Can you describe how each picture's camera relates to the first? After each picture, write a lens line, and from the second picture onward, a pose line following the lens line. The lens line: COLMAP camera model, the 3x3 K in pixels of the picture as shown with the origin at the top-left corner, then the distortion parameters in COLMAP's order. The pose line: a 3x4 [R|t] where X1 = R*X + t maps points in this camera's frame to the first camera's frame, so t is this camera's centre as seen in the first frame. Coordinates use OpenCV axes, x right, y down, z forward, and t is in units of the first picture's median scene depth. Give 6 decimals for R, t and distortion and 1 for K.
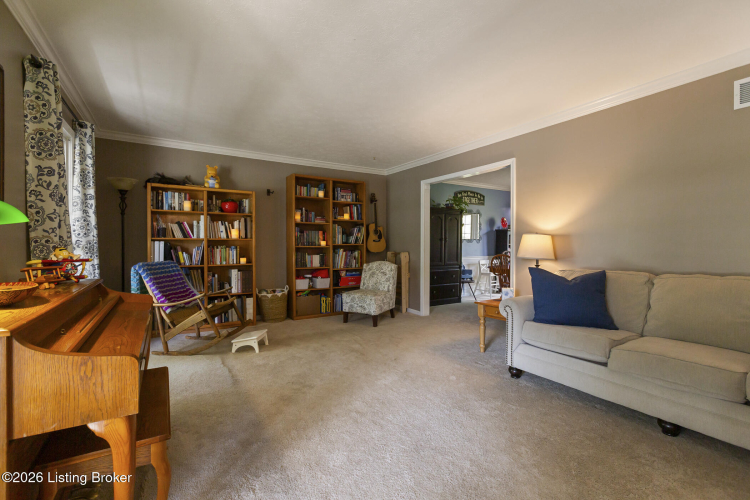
lens RADIAL K [[338.7, 0, 377.3], [0, 338.7, 248.5], [0, 0, 1]] dist [0.000048, 0.000746]
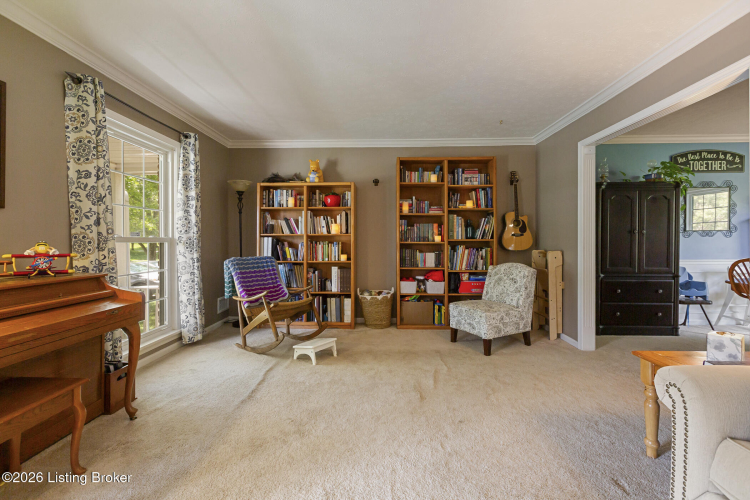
lens RADIAL K [[338.7, 0, 370.2], [0, 338.7, 240.7], [0, 0, 1]] dist [0.000048, 0.000746]
pose [[0.826324, -0.002179, -0.563191, 0.191604], [-0.004728, 0.999930, -0.010806, -0.000871], [0.563176, 0.011592, 0.826256, 0.273222]]
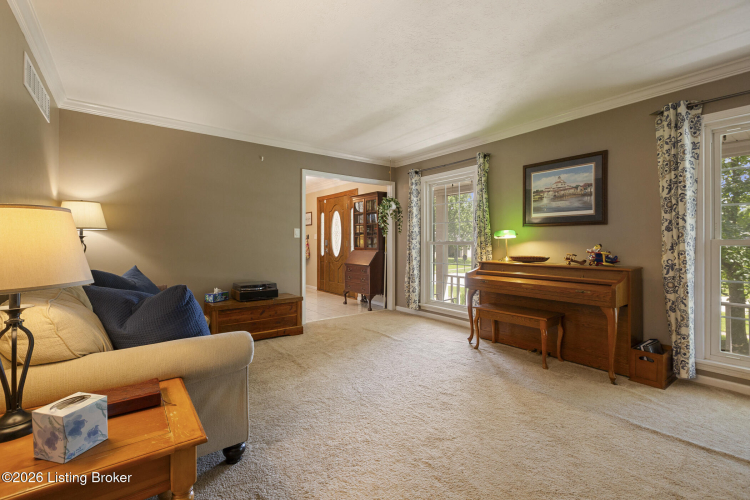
lens RADIAL K [[338.7, 0, 374.6], [0, 338.7, 243.4], [0, 0, 1]] dist [0.000048, 0.000746]
pose [[-0.996486, -0.003262, -0.083697, 0.127395], [-0.003976, 0.999957, 0.008367, -0.007525], [0.083666, 0.008670, -0.996456, 1.007379]]
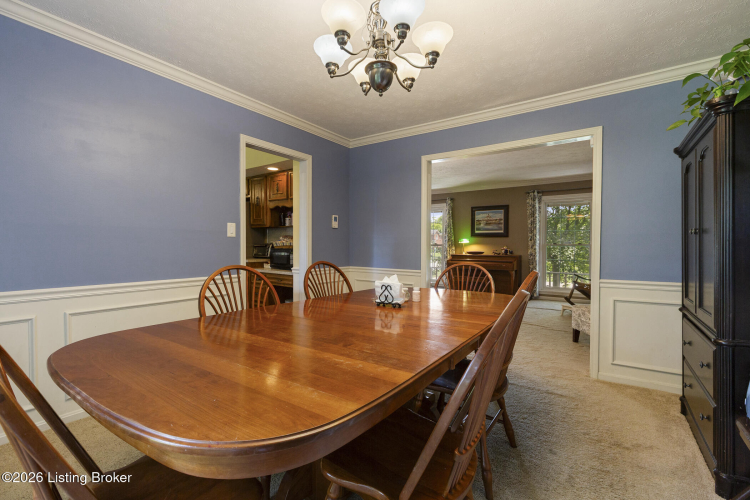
lens RADIAL K [[338.7, 0, 372.2], [0, 338.7, 251.8], [0, 0, 1]] dist [0.000048, 0.000746]
pose [[-0.927081, 0.011930, -0.374670, 0.779493], [-0.003612, 0.999163, 0.040753, -0.035959], [0.374843, 0.039134, -0.926262, 1.588936]]
